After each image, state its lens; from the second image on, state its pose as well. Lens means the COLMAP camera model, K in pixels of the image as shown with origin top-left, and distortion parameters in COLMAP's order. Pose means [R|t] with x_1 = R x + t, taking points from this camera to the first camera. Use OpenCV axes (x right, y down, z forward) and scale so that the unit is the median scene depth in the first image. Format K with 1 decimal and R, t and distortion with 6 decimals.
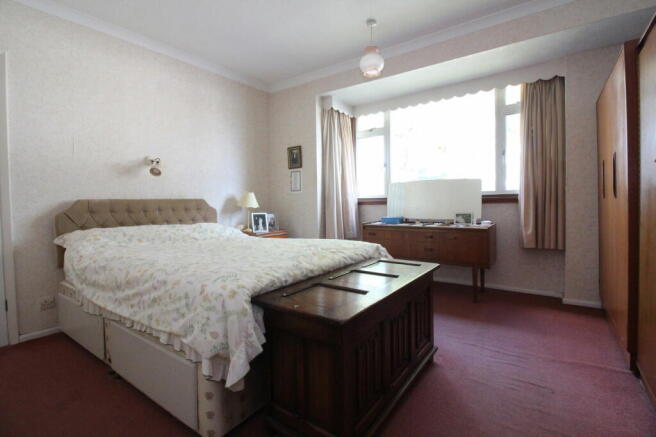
lens RADIAL K [[300.9, 0, 328.8], [0, 300.9, 214.4], [0, 0, 1]] dist [0.001004, -0.000145]
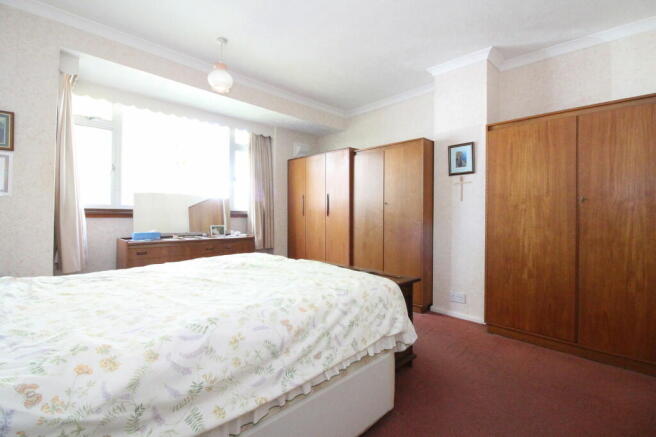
lens RADIAL K [[300.9, 0, 328.8], [0, 300.9, 214.9], [0, 0, 1]] dist [0.001004, -0.000145]
pose [[0.176960, 0.013647, 0.984123, -0.700805], [0.026419, 0.999478, -0.018611, -0.013916], [-0.983863, 0.029292, 0.176507, 0.422216]]
